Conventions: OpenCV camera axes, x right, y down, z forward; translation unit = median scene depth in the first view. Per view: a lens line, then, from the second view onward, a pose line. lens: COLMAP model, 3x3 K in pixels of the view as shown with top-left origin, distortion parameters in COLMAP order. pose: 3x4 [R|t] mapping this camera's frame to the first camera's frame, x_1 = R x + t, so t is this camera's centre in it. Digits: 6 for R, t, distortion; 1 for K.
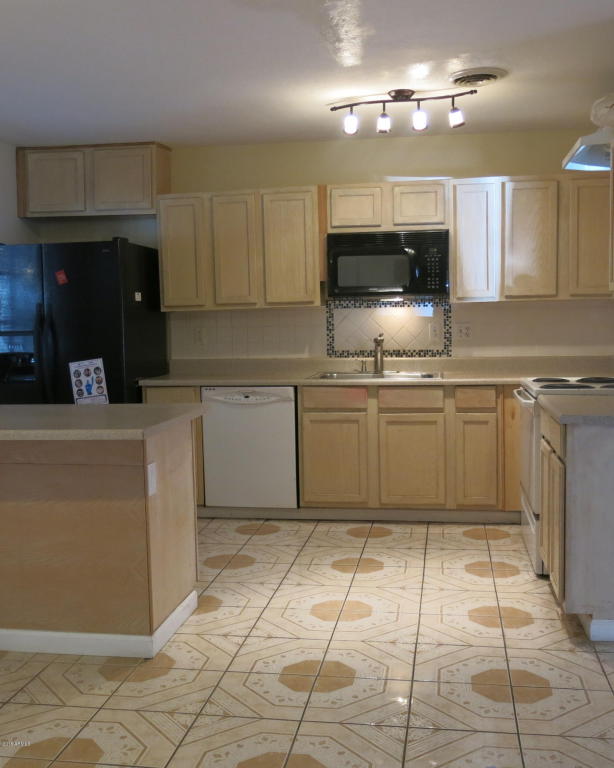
lens RADIAL K [[851.2, 0, 311.8], [0, 851.2, 385.0], [0, 0, 1]] dist [-0.023564, 0.000000]
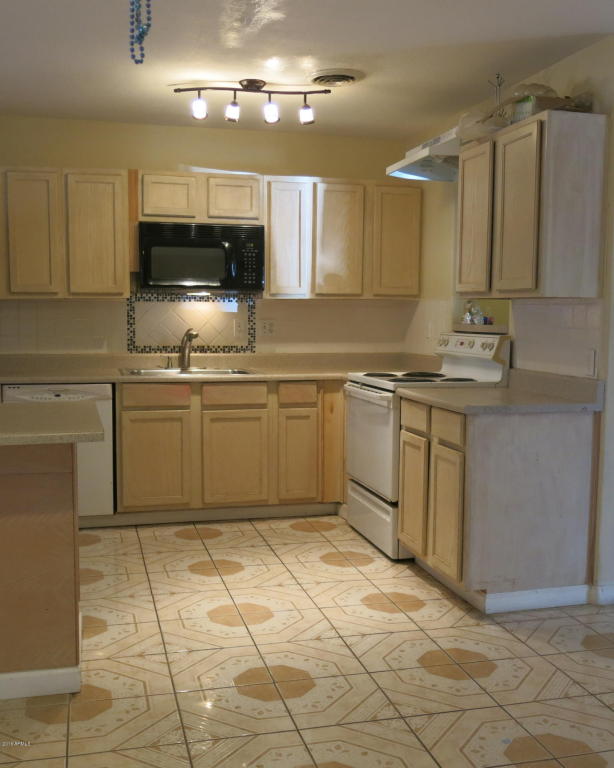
lens RADIAL K [[851.2, 0, 309.1], [0, 851.2, 384.5], [0, 0, 1]] dist [-0.023564, 0.000000]
pose [[0.914684, -0.008773, 0.404074, -0.203677], [0.009097, 0.999958, 0.001120, 0.003829], [-0.404067, 0.002651, 0.914726, 0.065325]]
